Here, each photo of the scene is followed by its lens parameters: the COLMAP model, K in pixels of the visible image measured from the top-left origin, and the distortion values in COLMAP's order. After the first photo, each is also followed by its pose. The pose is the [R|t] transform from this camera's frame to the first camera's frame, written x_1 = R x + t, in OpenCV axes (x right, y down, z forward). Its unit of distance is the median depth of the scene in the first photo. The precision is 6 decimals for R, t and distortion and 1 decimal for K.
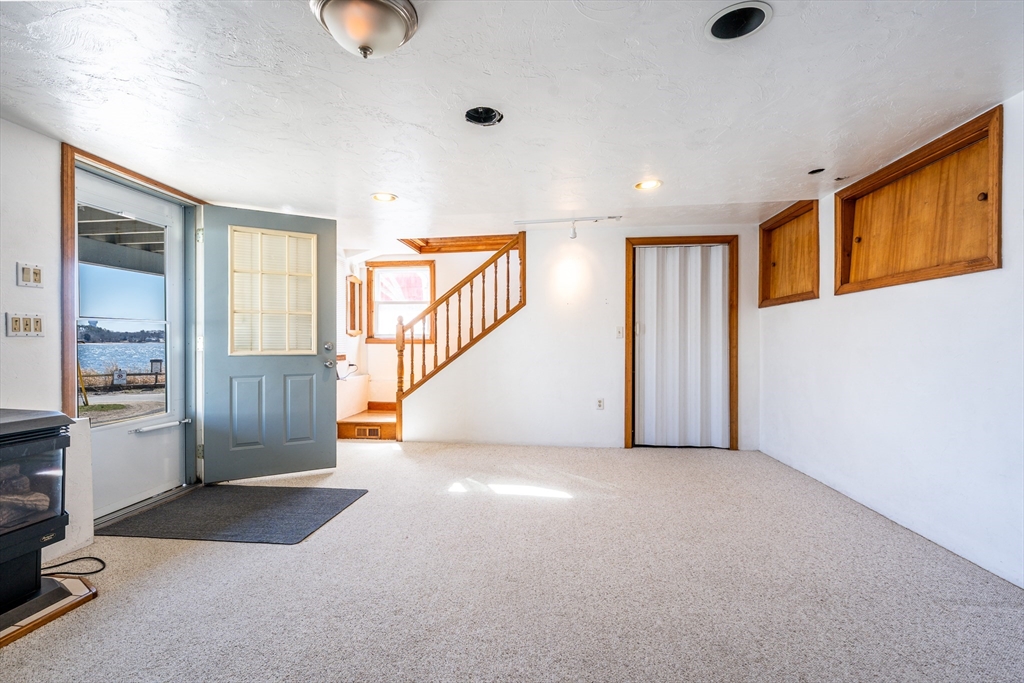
lens RADIAL K [[457.7, 0, 511.8], [0, 457.7, 345.0], [0, 0, 1]] dist [0.000029, 0.000003]
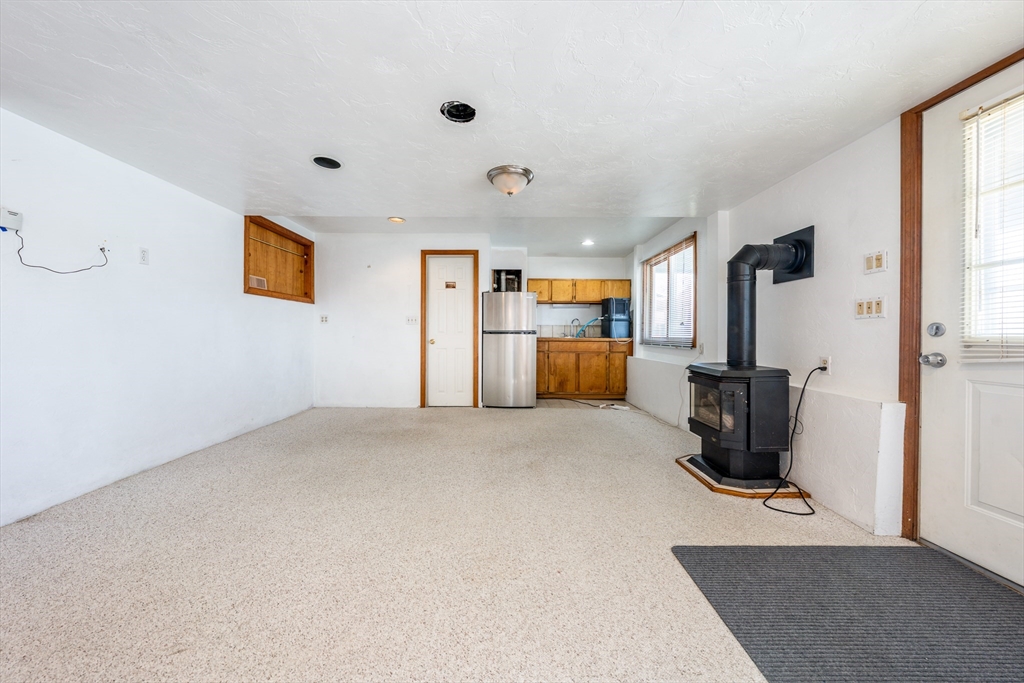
lens RADIAL K [[349.2, 0, 509.4], [0, 349.2, 335.7], [0, 0, 1]] dist [-0.008674, -0.000155]
pose [[-0.994737, -0.003366, -0.102403, -0.093209], [-0.004003, 0.999974, 0.006015, 0.022534], [0.102380, 0.006393, -0.994725, 1.737266]]
